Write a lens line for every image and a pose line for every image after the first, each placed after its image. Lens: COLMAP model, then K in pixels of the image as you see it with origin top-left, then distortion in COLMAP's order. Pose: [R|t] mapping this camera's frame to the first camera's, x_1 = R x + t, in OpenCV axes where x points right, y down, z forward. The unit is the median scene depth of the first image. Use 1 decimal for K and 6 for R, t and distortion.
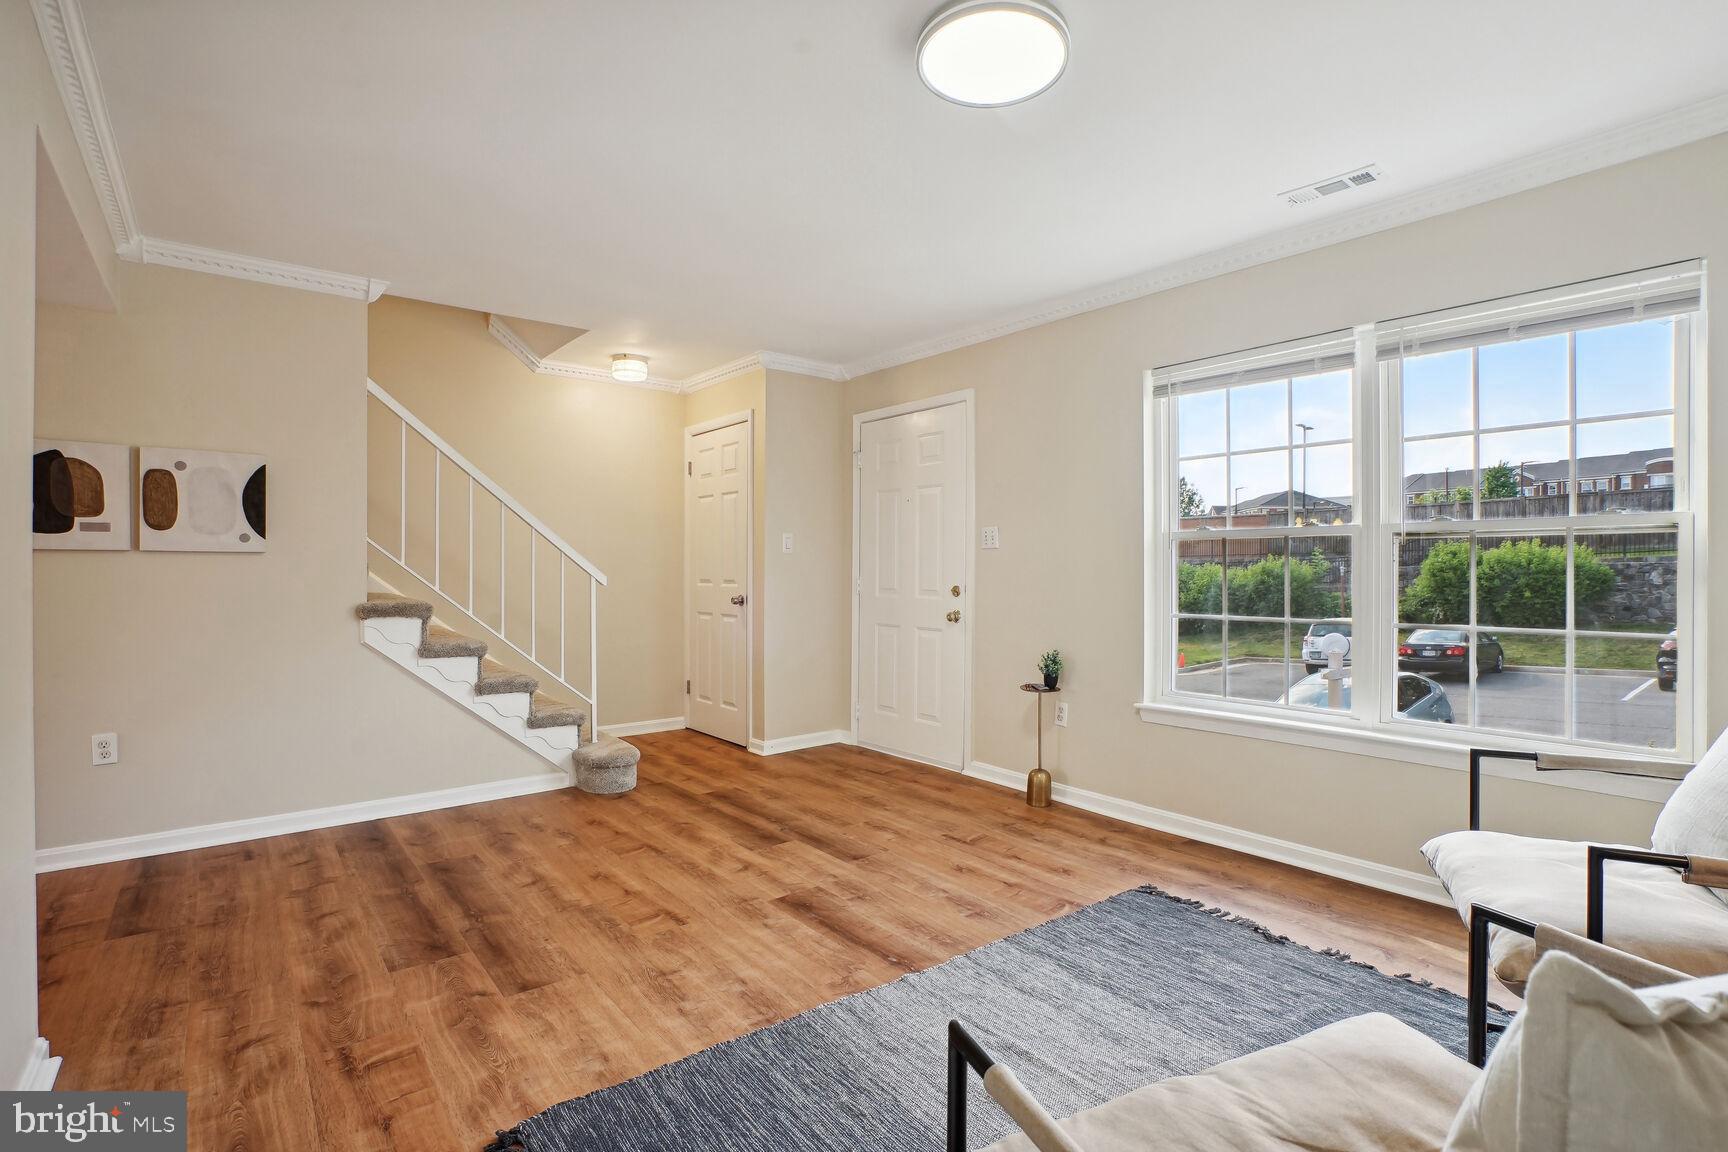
lens RADIAL K [[806.3, 0, 859.8], [0, 806.3, 573.6], [0, 0, 1]] dist [-0.025565, 0.001212]
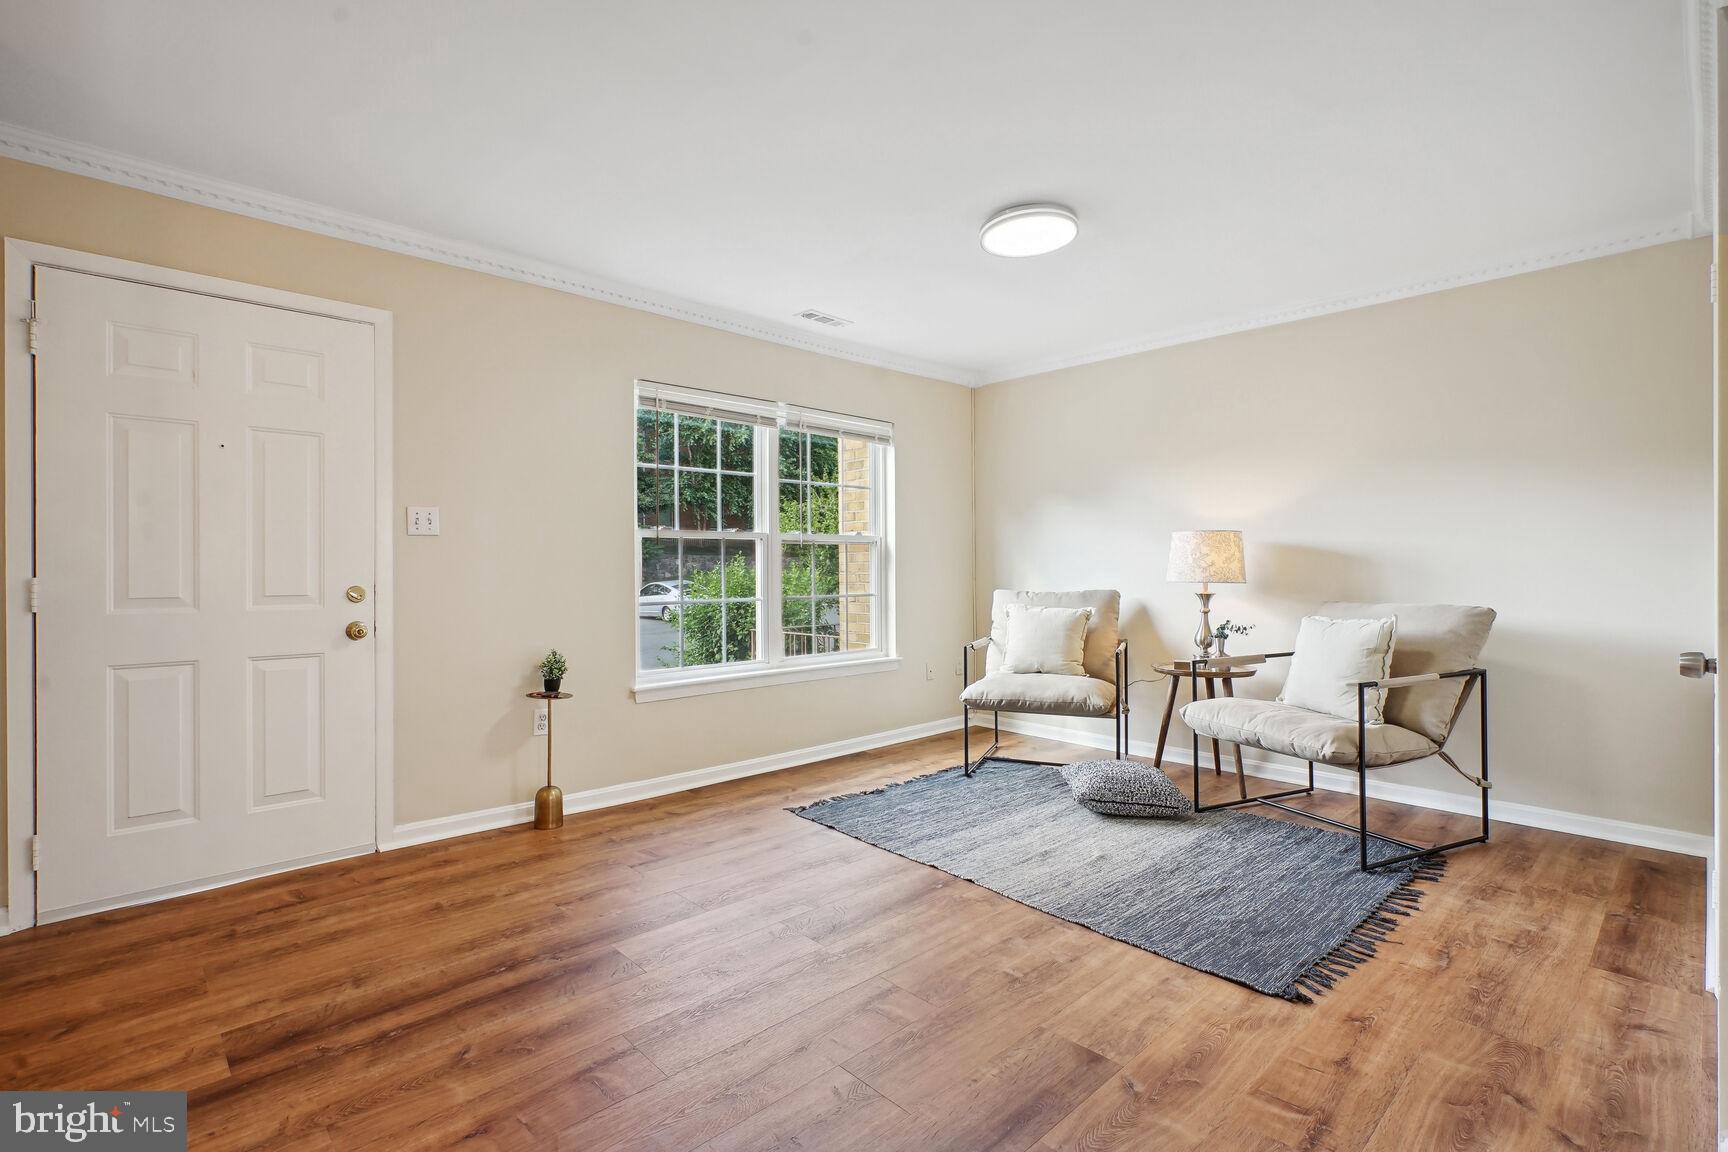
lens RADIAL K [[793.0, 0, 860.6], [0, 793.0, 569.8], [0, 0, 1]] dist [-0.010874, 0.000651]
pose [[-0.074097, -0.003223, 0.997246, -0.923701], [0.004002, 0.999986, 0.003529, 0.001877], [-0.997243, 0.004253, -0.074083, 0.983488]]
